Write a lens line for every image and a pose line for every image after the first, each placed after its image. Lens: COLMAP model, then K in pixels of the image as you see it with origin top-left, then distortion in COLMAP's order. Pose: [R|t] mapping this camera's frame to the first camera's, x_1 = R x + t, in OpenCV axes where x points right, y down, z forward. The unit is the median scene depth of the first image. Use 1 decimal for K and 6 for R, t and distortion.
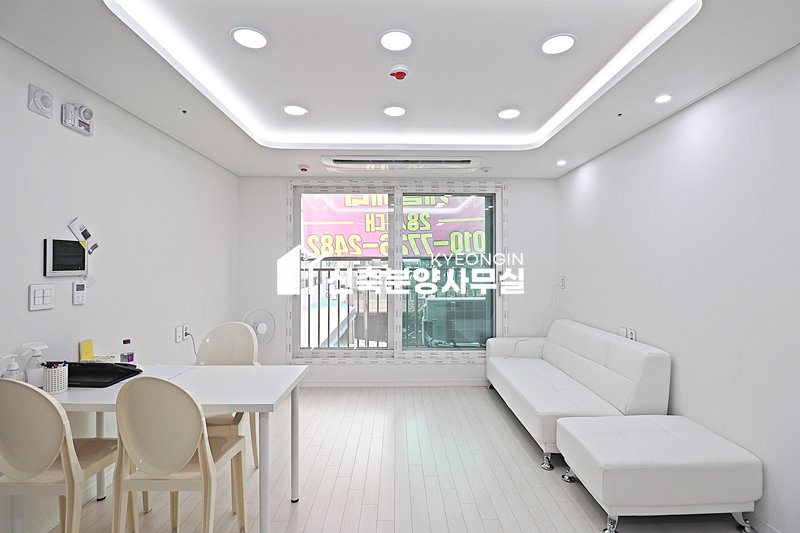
lens RADIAL K [[372.7, 0, 405.1], [0, 372.7, 264.6], [0, 0, 1]] dist [-0.013542, -0.002762]
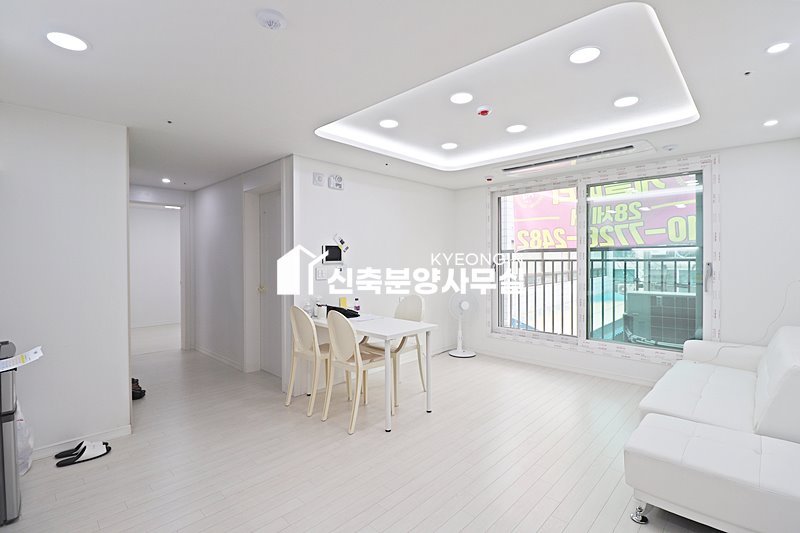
lens RADIAL K [[372.7, 0, 405.7], [0, 372.7, 266.7], [0, 0, 1]] dist [-0.013542, -0.002762]
pose [[0.714783, 0.009229, -0.699285, 0.354204], [0.009054, 0.999707, 0.022448, 0.002650], [0.699287, -0.022377, 0.714491, -0.074216]]
